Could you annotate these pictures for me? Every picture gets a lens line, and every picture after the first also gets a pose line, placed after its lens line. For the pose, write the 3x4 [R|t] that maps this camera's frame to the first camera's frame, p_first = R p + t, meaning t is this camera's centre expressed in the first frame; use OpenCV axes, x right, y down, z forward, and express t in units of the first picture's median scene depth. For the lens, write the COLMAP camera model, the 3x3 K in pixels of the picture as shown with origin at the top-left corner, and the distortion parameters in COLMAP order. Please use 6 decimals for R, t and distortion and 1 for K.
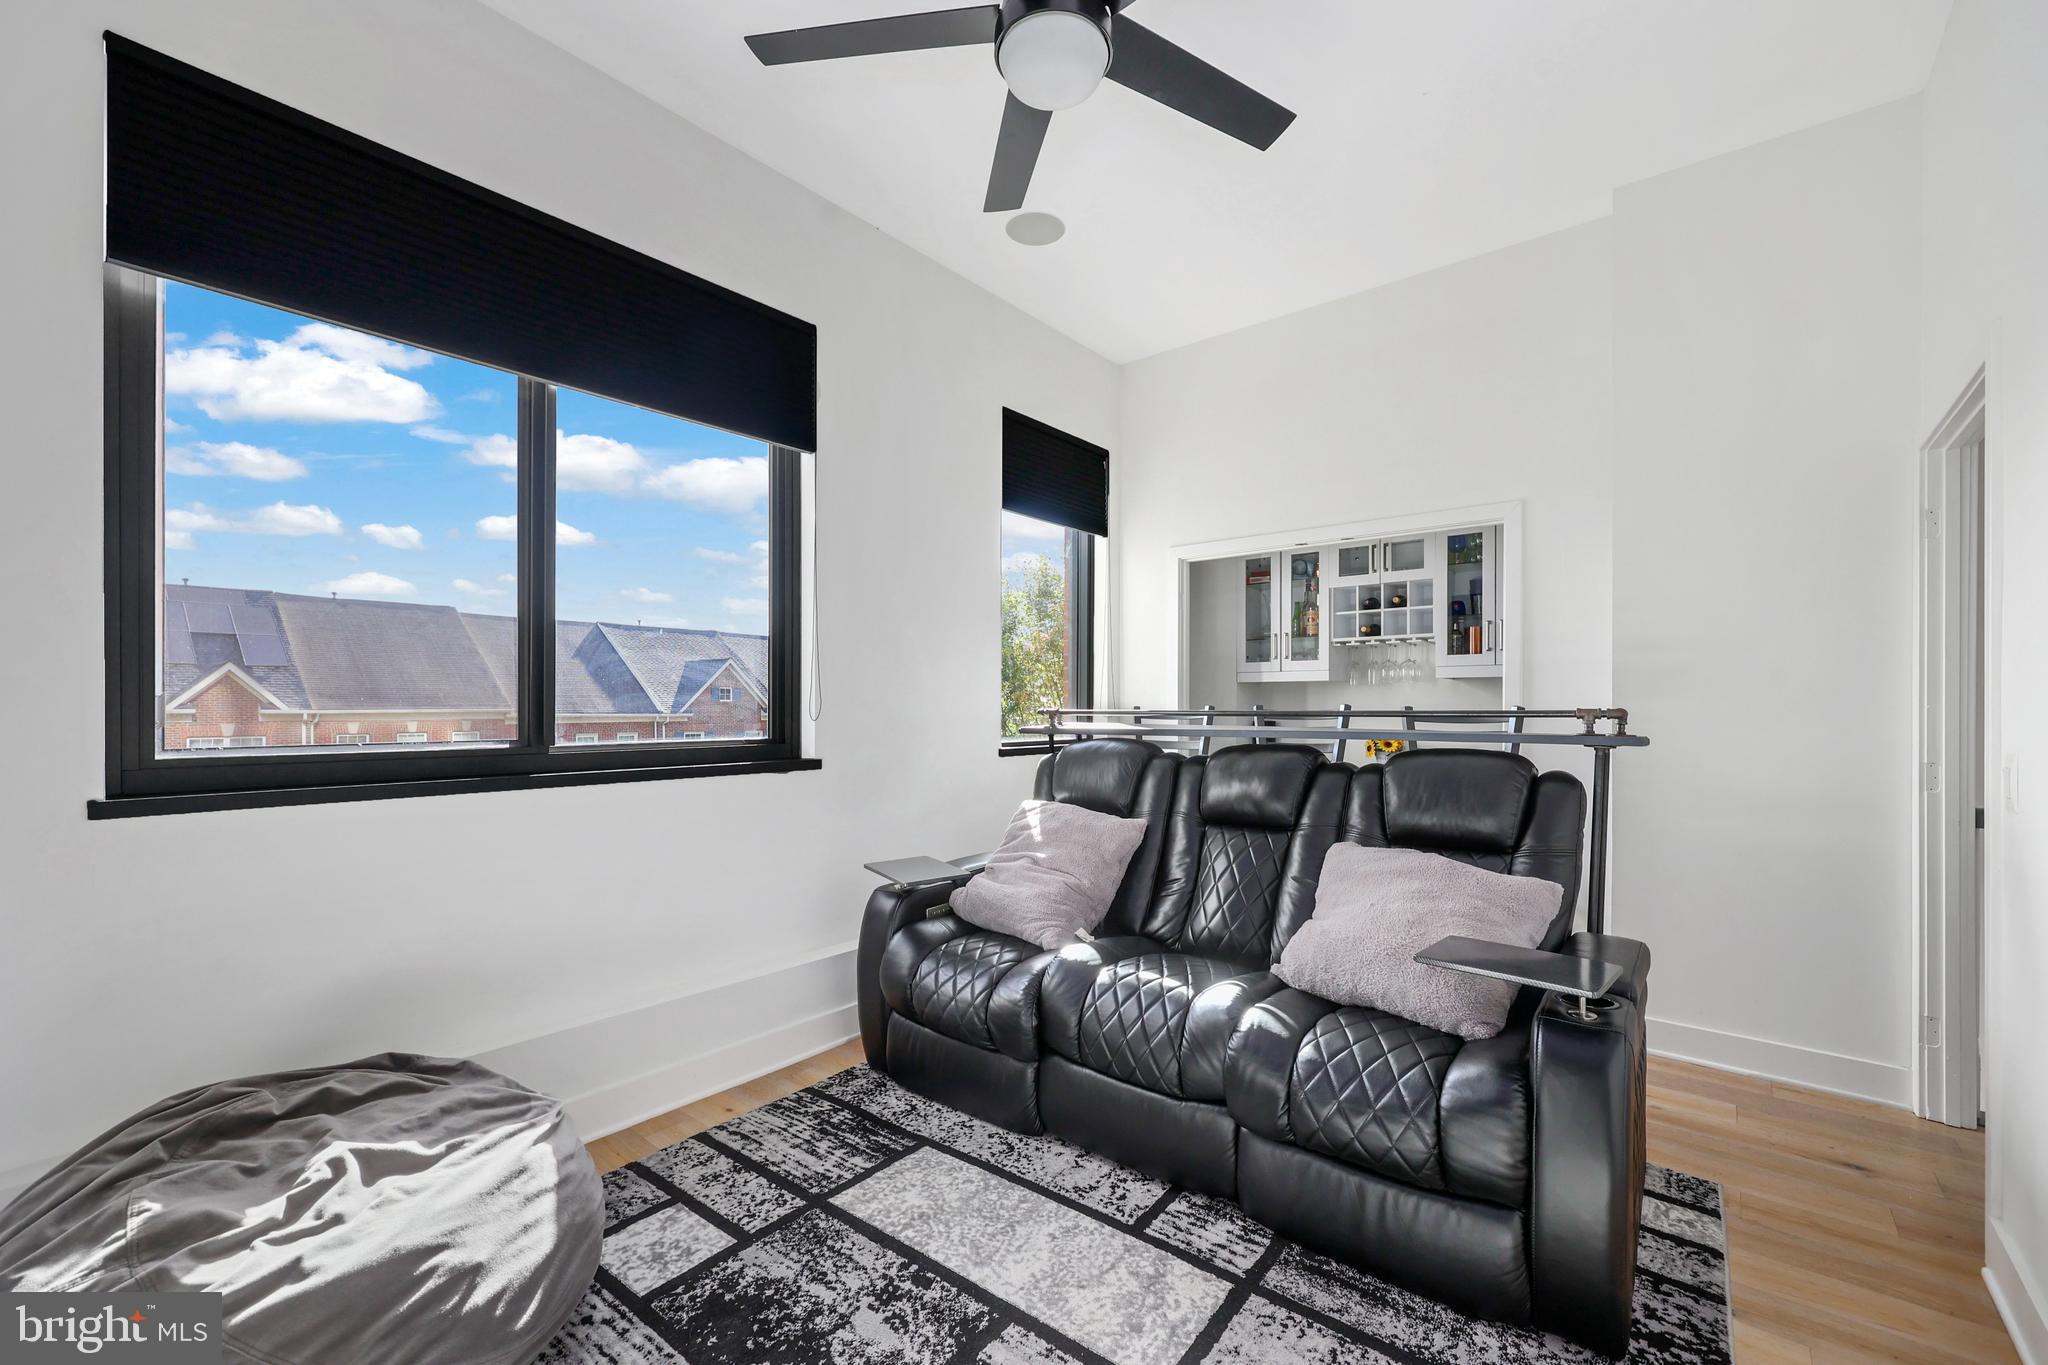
lens RADIAL K [[849.0, 0, 1018.2], [0, 849.0, 712.9], [0, 0, 1]] dist [0.001471, 0.000220]
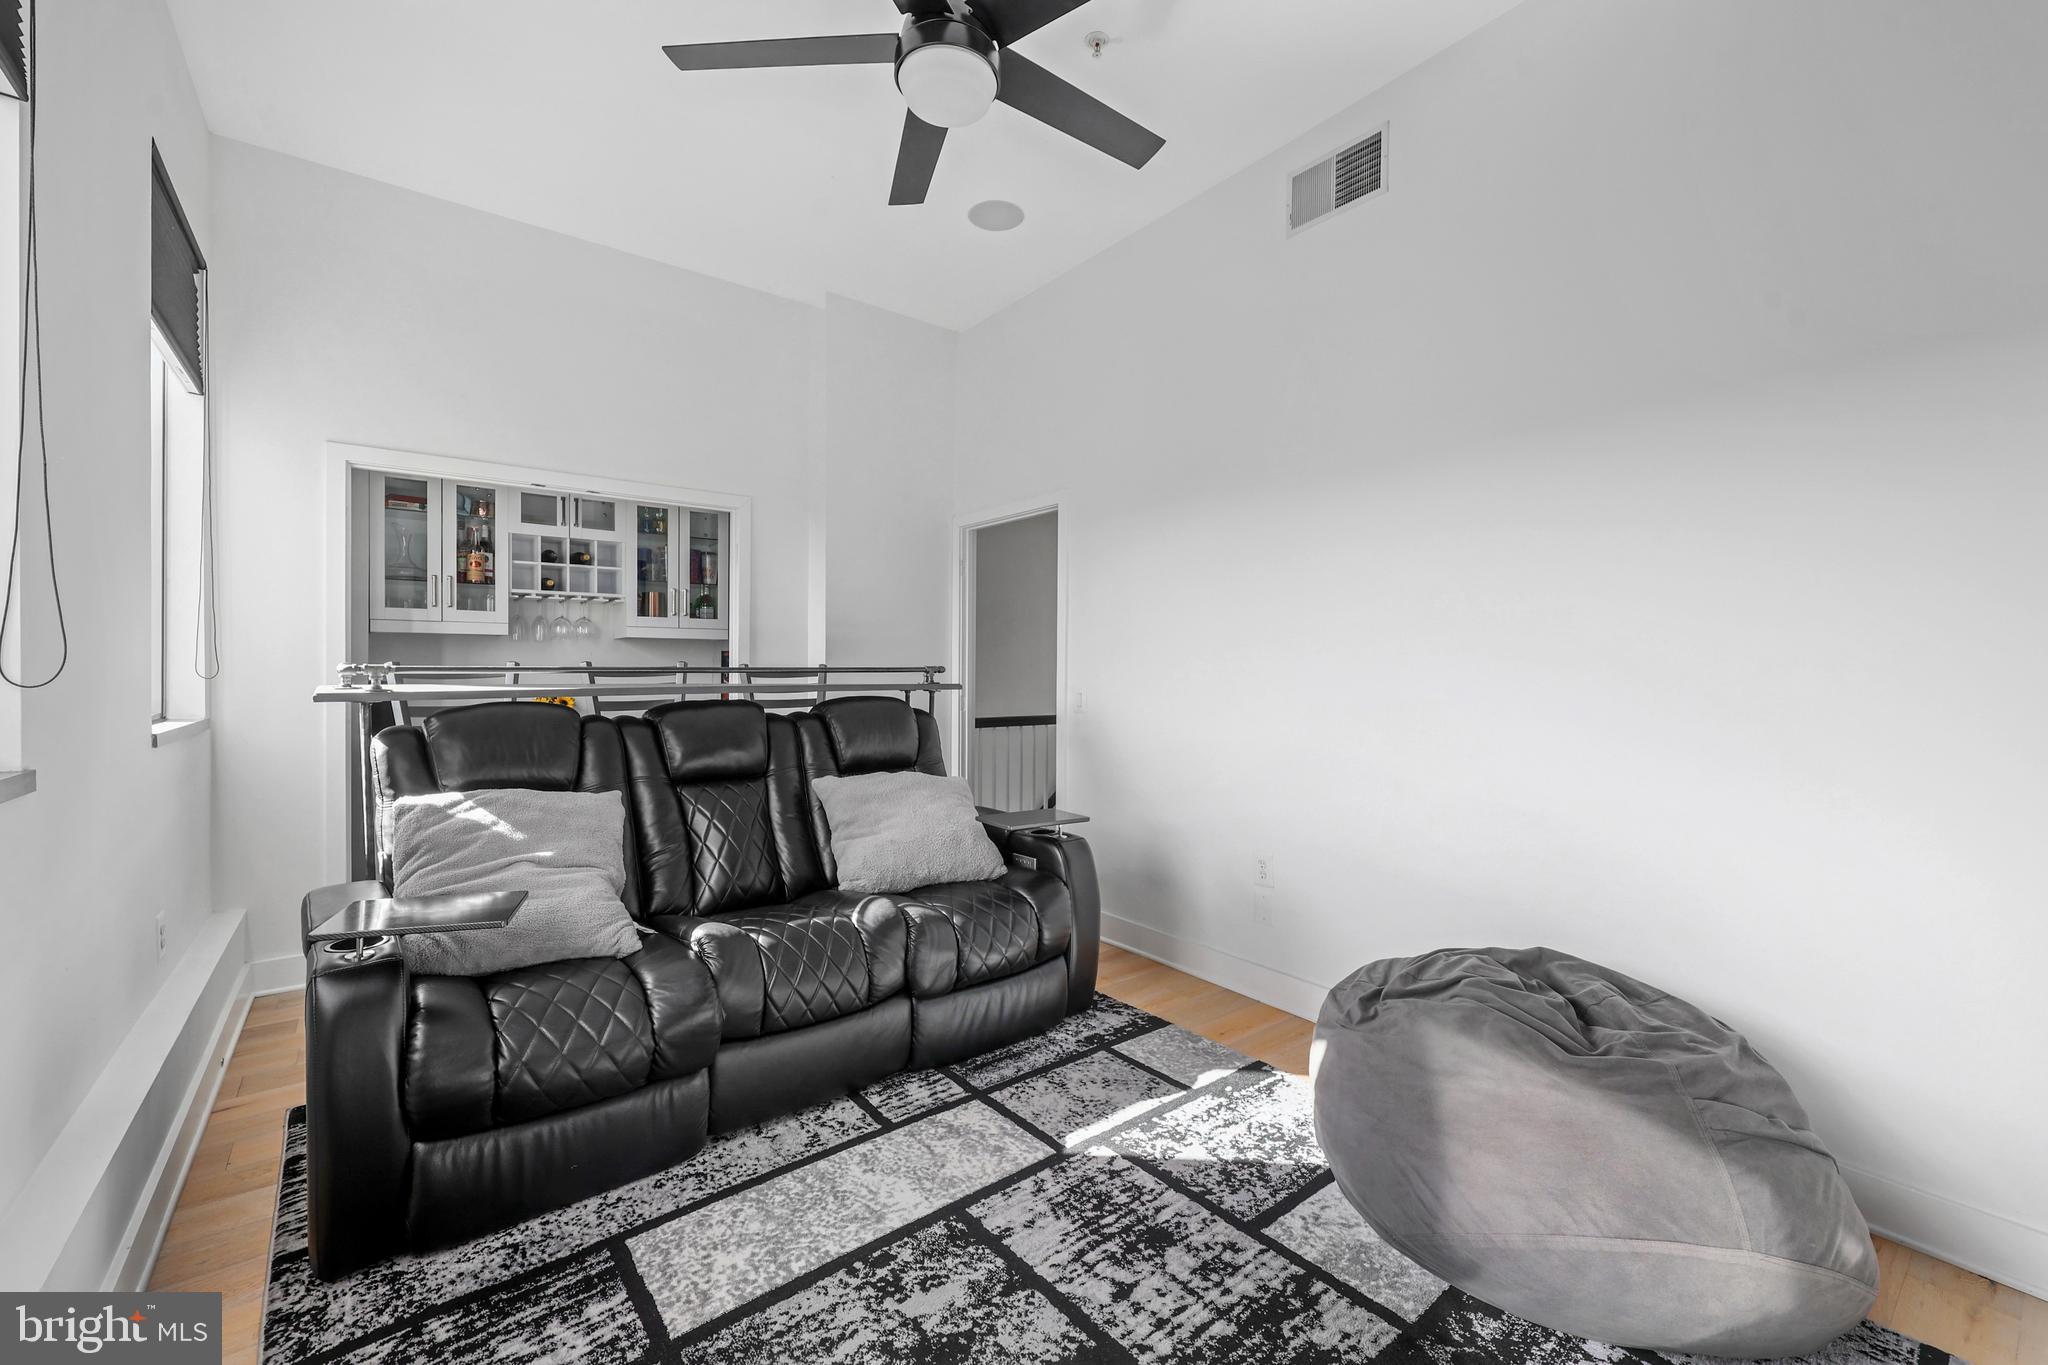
lens RADIAL K [[841.6, 0, 1054.9], [0, 841.6, 680.0], [0, 0, 1]] dist [-0.000515, 0.000444]
pose [[0.189777, -0.014294, 0.981723, -0.761510], [0.003093, 0.999898, 0.013961, -0.000582], [-0.981822, 0.000387, 0.189802, 0.476690]]
